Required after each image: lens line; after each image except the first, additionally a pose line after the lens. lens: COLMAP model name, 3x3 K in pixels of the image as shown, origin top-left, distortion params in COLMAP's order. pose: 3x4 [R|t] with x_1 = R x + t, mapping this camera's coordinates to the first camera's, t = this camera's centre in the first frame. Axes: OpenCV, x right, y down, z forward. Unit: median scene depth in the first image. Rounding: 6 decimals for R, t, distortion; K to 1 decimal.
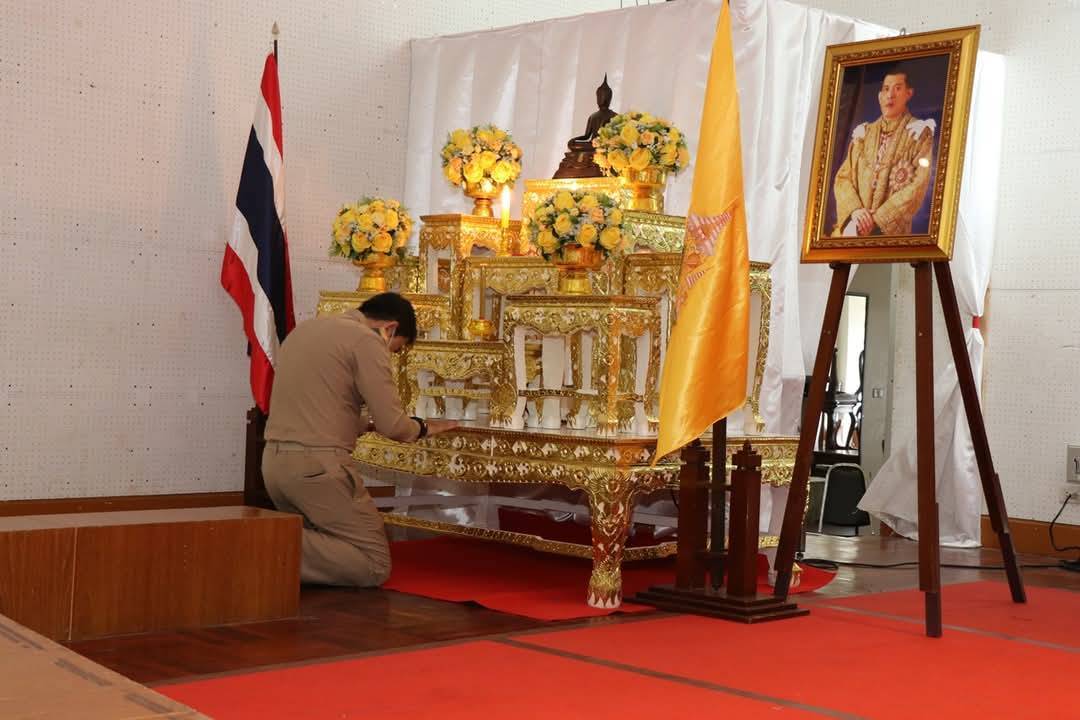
lens RADIAL K [[1658.8, 0, 540.0], [0, 1658.8, 359.6], [0, 0, 1]] dist [0.016635, 0.017934]
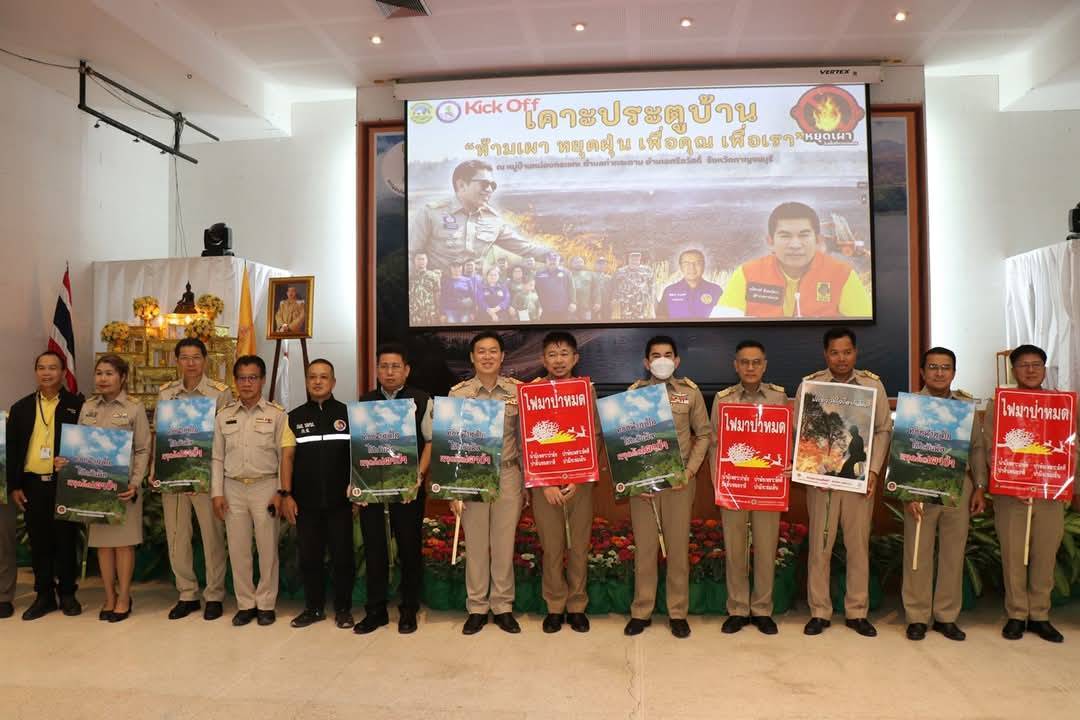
lens RADIAL K [[885.9, 0, 537.7], [0, 885.9, 381.6], [0, 0, 1]] dist [-0.208371, 0.182463]
pose [[0.770808, -0.056013, 0.634600, -0.508248], [0.047981, 0.998402, 0.029844, 0.003744], [-0.635258, 0.007445, 0.772264, -0.702971]]
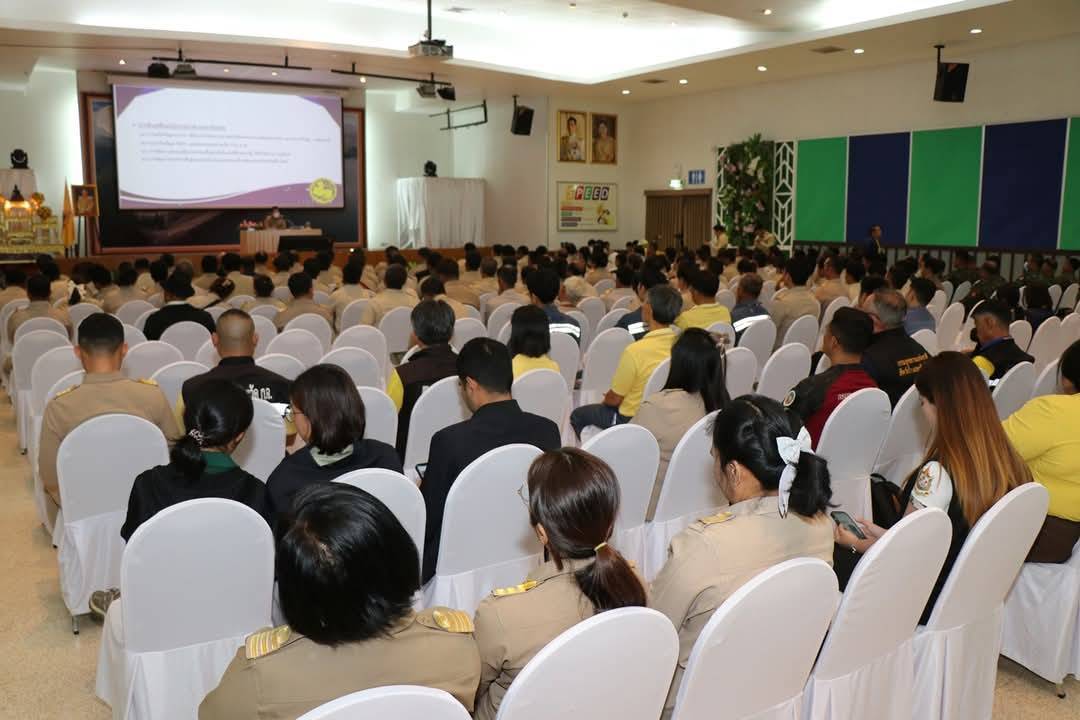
lens RADIAL K [[885.9, 0, 537.7], [0, 885.9, 381.6], [0, 0, 1]] dist [-0.208371, 0.182463]
pose [[0.167650, -0.212112, 0.962758, -2.663997], [0.012975, 0.976970, 0.212983, -0.094749], [-0.985761, -0.023215, 0.166541, -1.321978]]
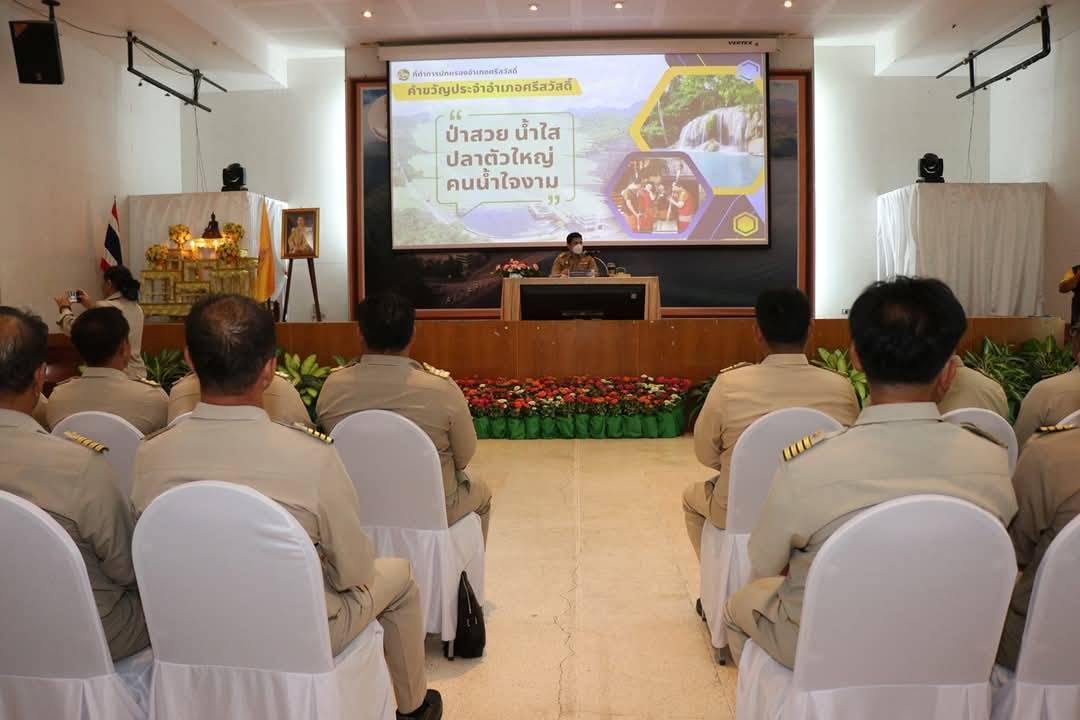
lens RADIAL K [[885.9, 0, 537.7], [0, 885.9, 381.6], [0, 0, 1]] dist [-0.208371, 0.182463]
pose [[0.729554, -0.110888, 0.674874, -0.819356], [0.046743, 0.992545, 0.112555, 0.032776], [-0.682324, -0.050570, 0.729299, -1.015084]]
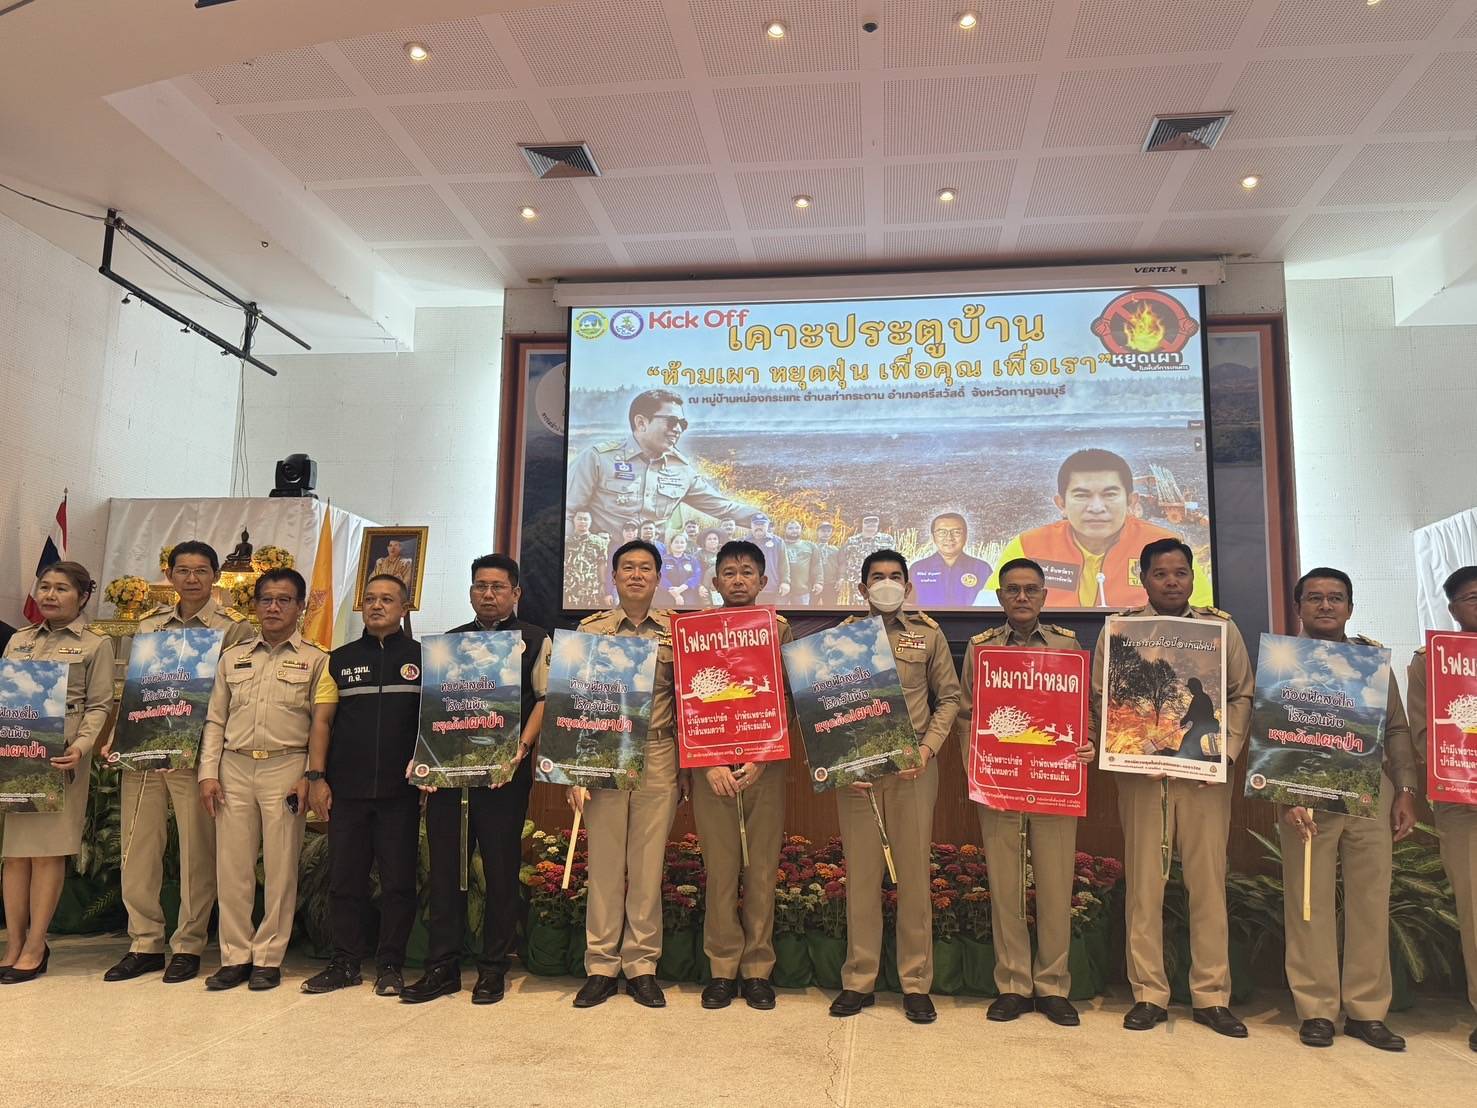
lens RADIAL K [[1142.8, 0, 738.5], [0, 1142.8, 554.0], [0, 0, 1]] dist [0.139636, -0.290096]
pose [[0.781510, 0.070123, 0.619939, -0.422834], [0.018863, 0.990554, -0.135822, 0.093243], [-0.623607, 0.117840, 0.772805, -0.647285]]
